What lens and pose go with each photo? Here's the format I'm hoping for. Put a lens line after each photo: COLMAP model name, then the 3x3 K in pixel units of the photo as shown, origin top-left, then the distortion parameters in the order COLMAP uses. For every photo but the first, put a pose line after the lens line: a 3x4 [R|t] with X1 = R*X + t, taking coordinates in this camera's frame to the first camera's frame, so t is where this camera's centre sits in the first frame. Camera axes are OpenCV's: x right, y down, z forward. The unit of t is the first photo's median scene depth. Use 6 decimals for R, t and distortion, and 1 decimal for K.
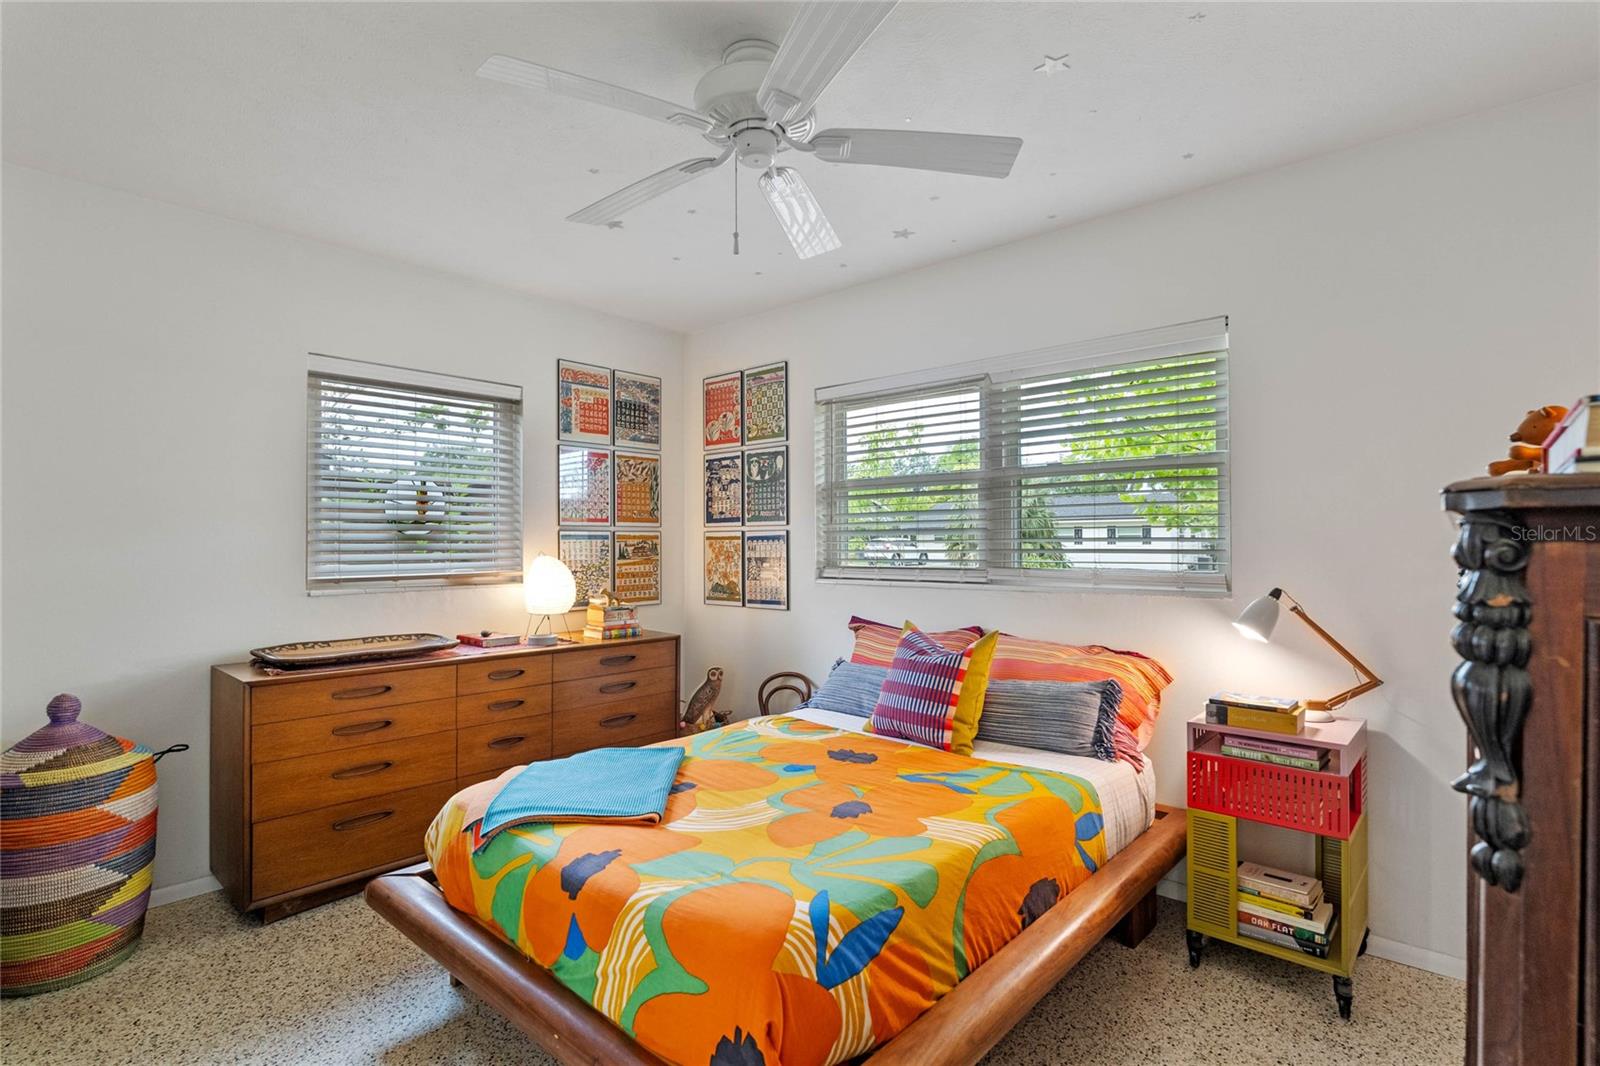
lens RADIAL K [[761.9, 0, 813.3], [0, 761.9, 536.6], [0, 0, 1]] dist [0.000367, 0.000021]
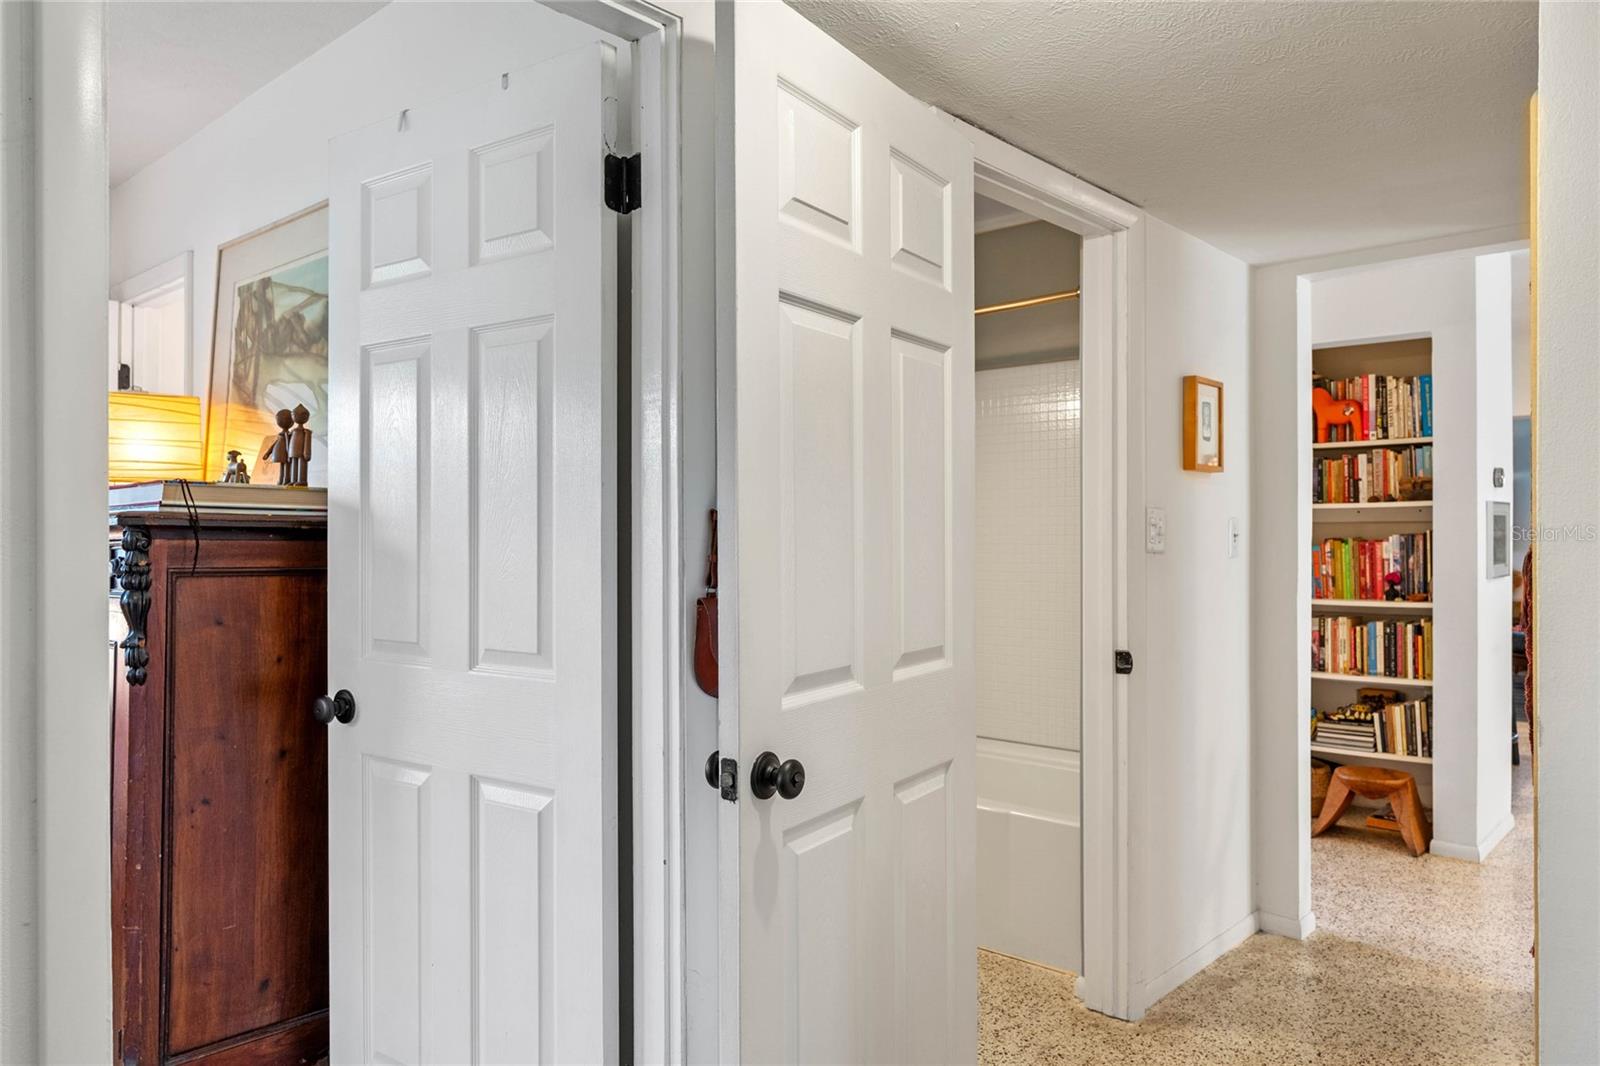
lens RADIAL K [[1114.1, 0, 799.7], [0, 1114.1, 533.7], [0, 0, 1]] dist [0.011228, 0.002167]
pose [[0.011169, 0.008037, 0.999905, -0.598416], [-0.011985, 0.999897, -0.007903, -0.001557], [-0.999866, -0.011895, 0.011264, -0.256035]]
